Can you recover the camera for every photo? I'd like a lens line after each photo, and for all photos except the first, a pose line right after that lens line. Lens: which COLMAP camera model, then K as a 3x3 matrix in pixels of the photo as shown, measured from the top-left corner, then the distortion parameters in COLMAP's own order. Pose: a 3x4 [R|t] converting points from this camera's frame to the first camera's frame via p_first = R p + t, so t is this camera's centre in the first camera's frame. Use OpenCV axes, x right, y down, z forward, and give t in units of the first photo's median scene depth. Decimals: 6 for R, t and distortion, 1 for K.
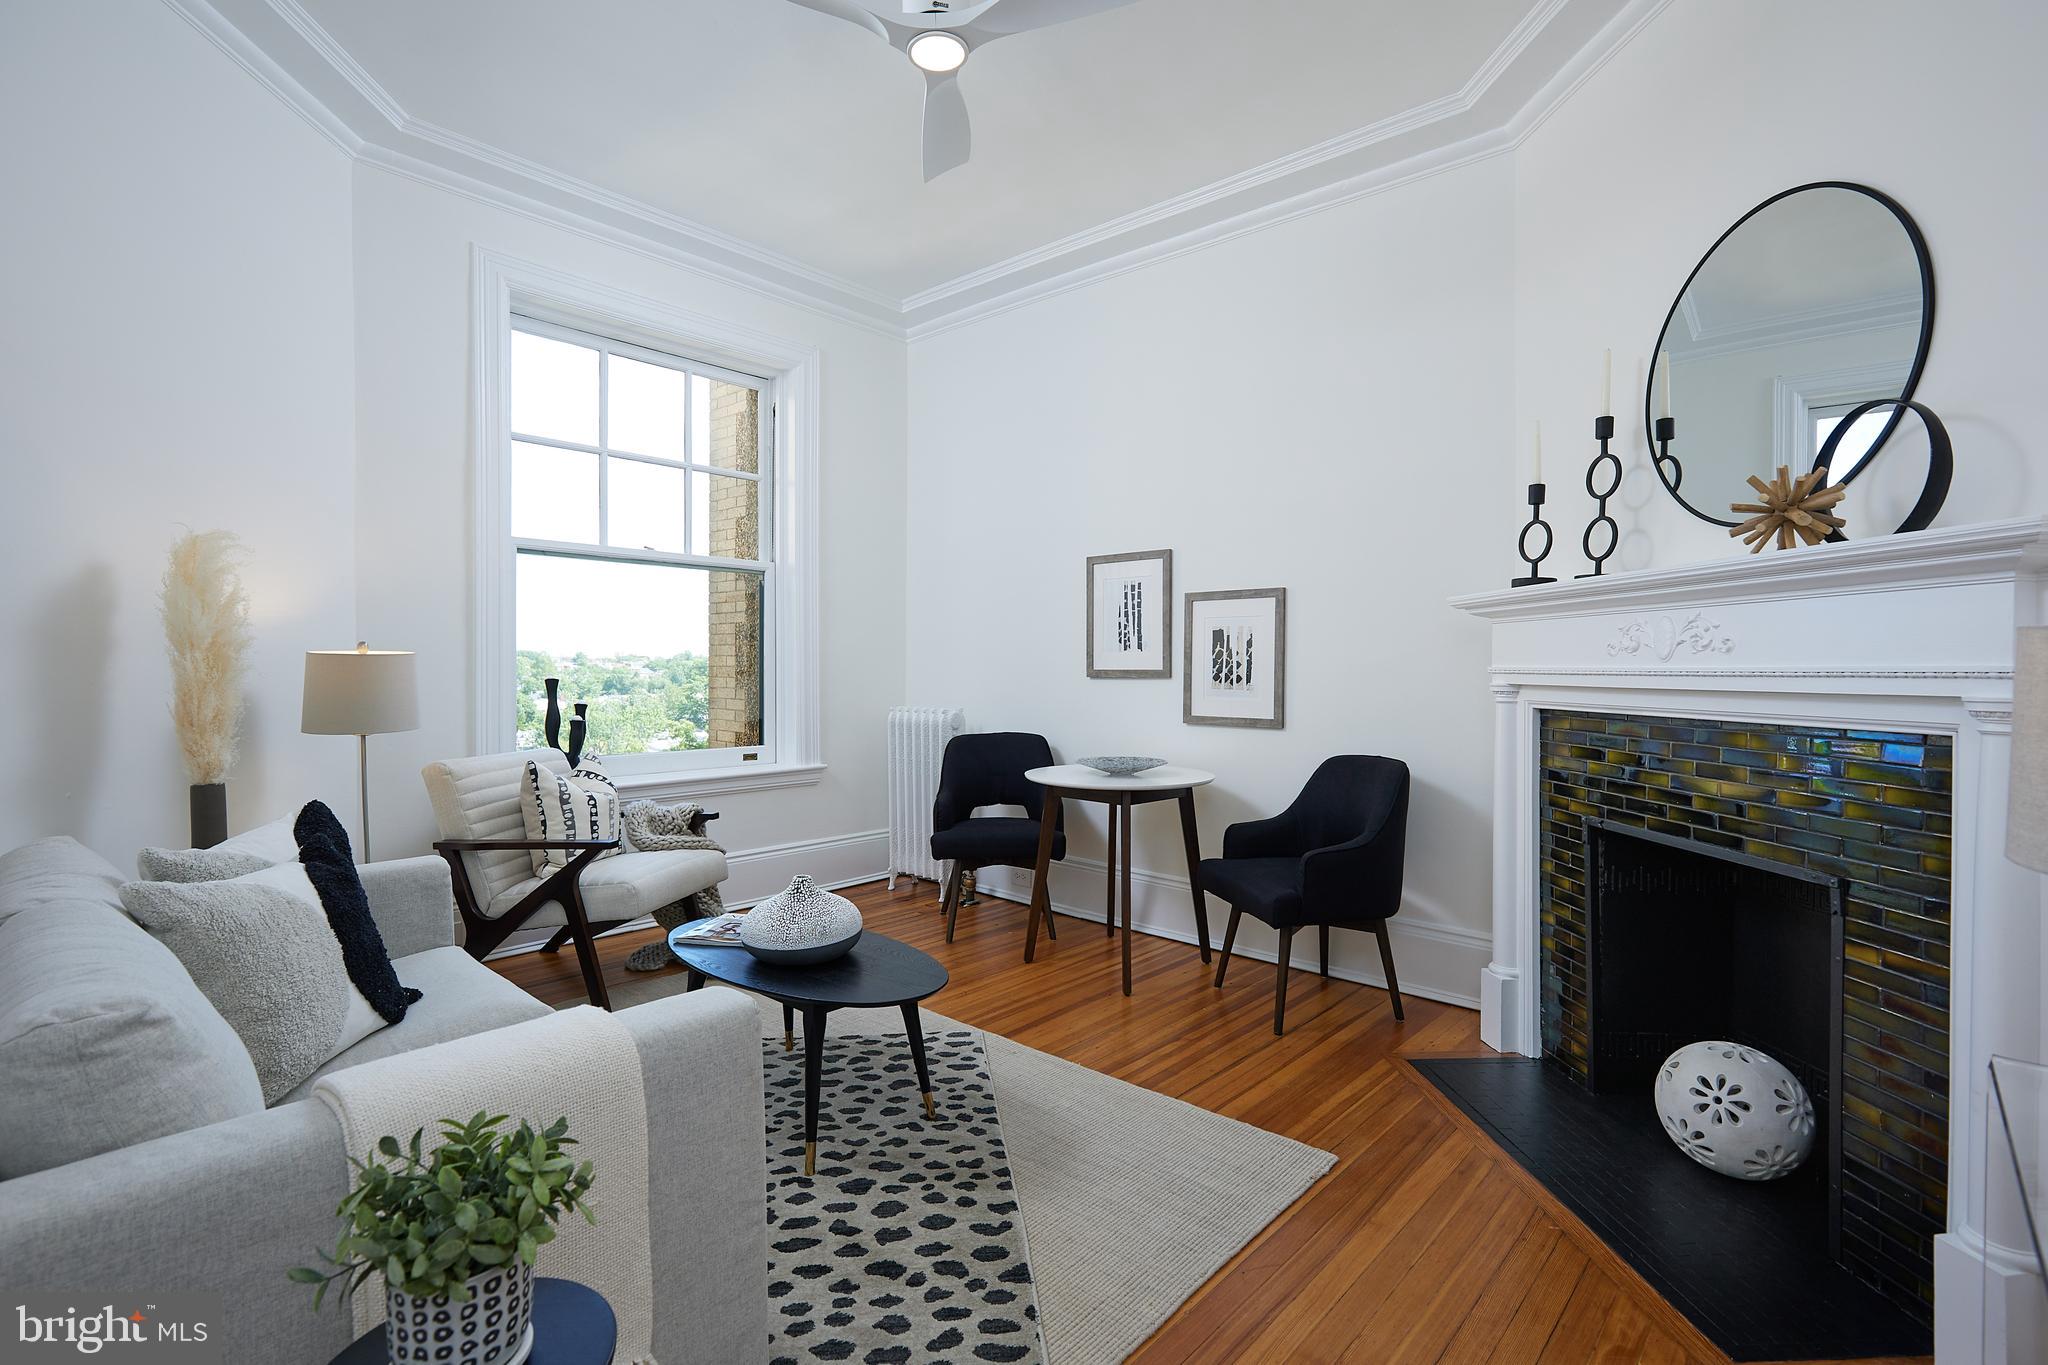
lens RADIAL K [[940.5, 0, 1024.8], [0, 940.5, 674.6], [0, 0, 1]] dist [0.001728, -0.000184]
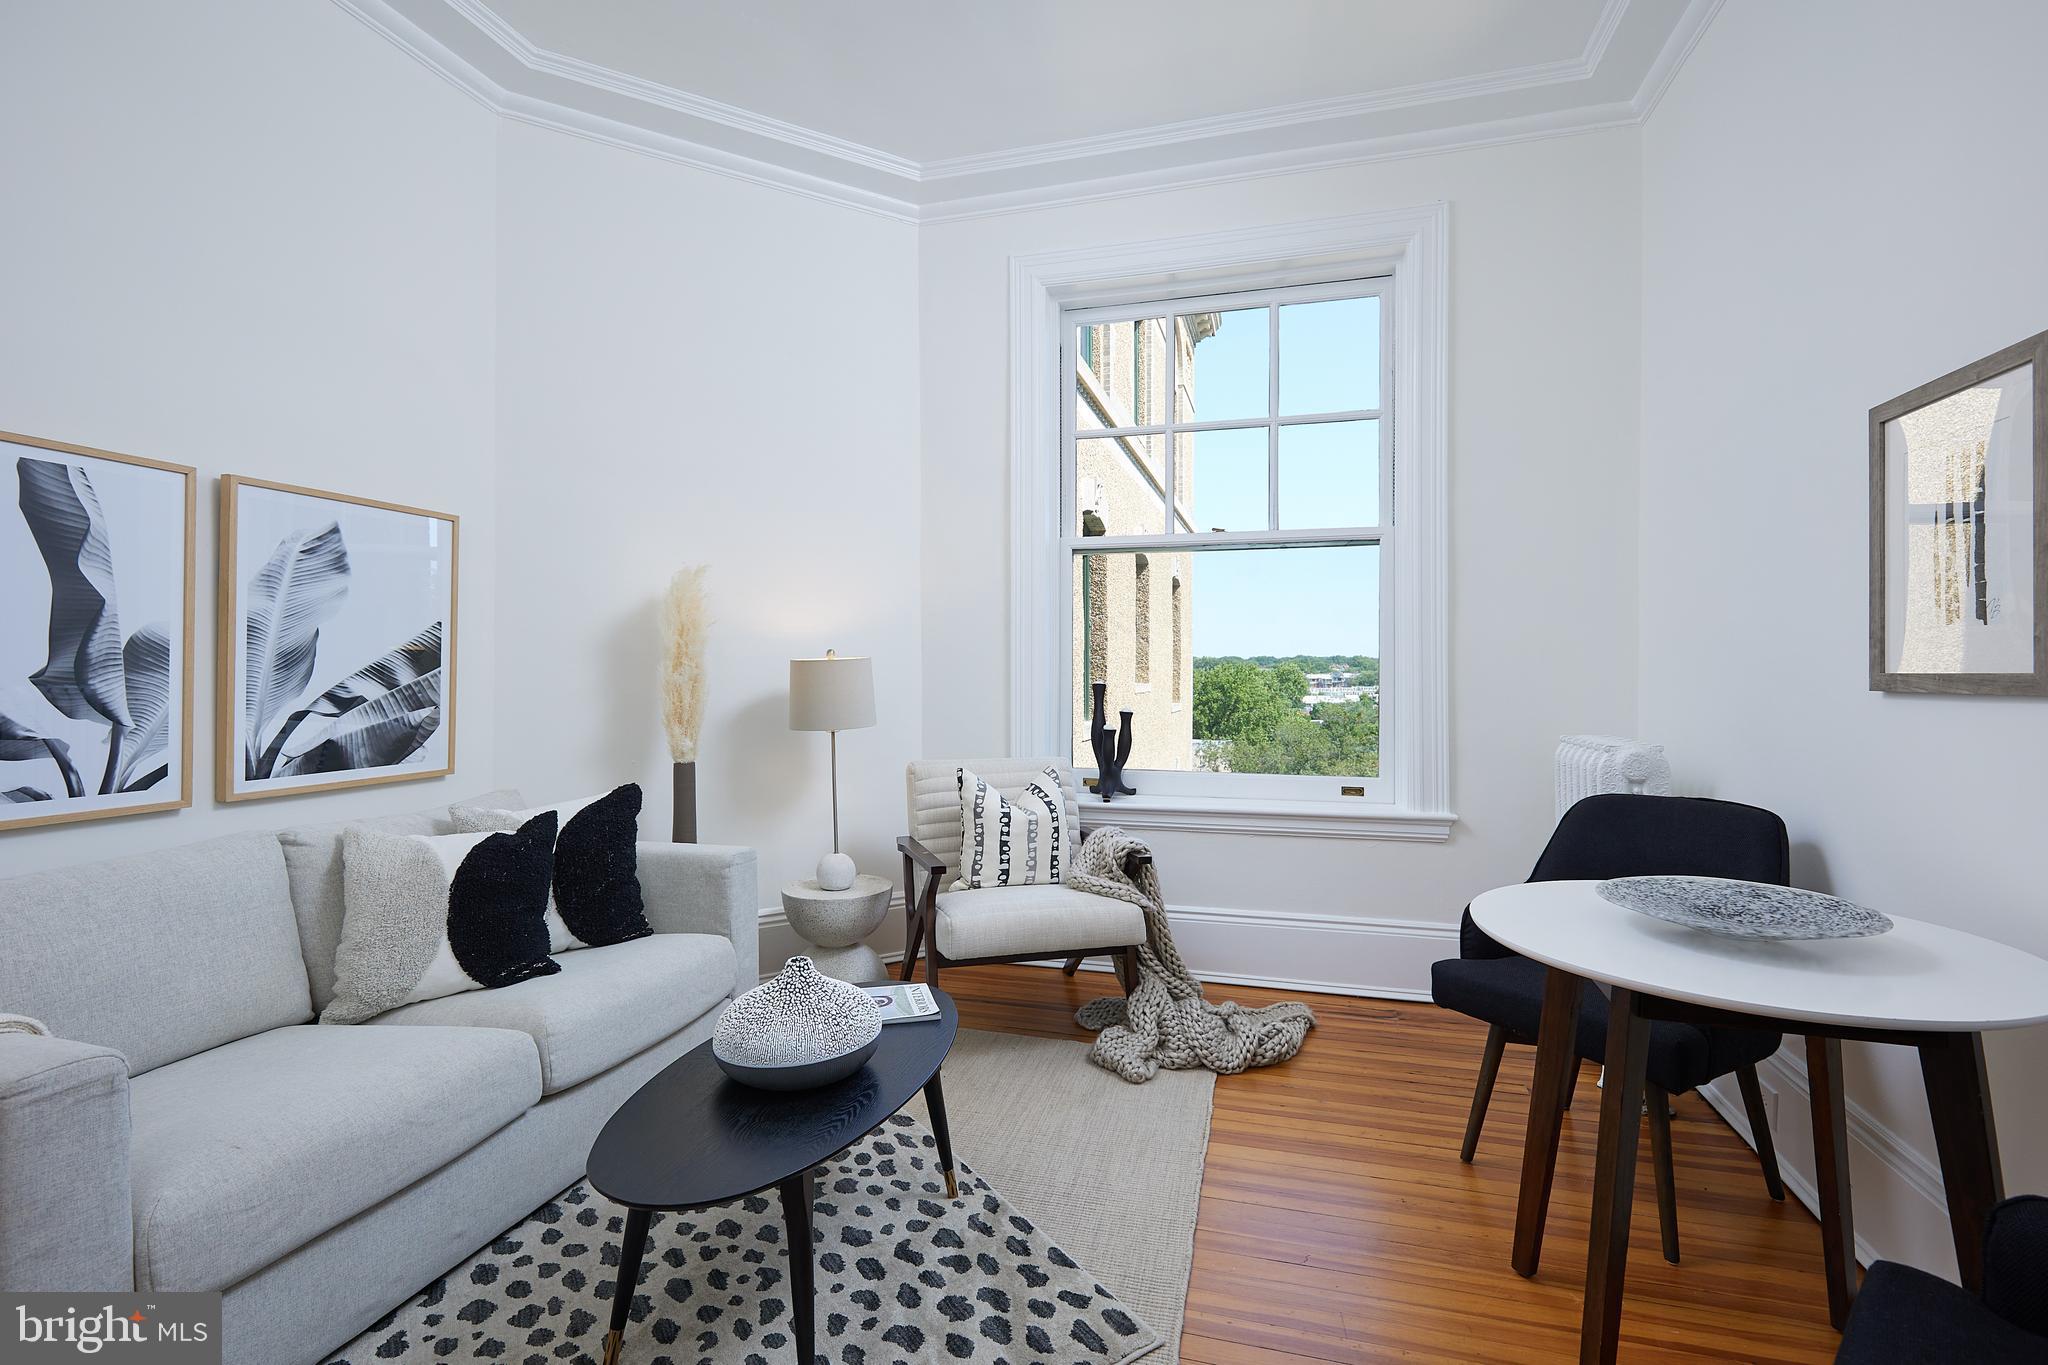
lens RADIAL K [[940.5, 0, 1021.2], [0, 940.5, 671.4], [0, 0, 1]] dist [0.001728, -0.000184]
pose [[0.449224, -0.002329, -0.893416, 0.456979], [-0.005193, 0.999973, -0.005218, -0.003274], [0.893404, 0.006983, 0.449200, 0.776491]]
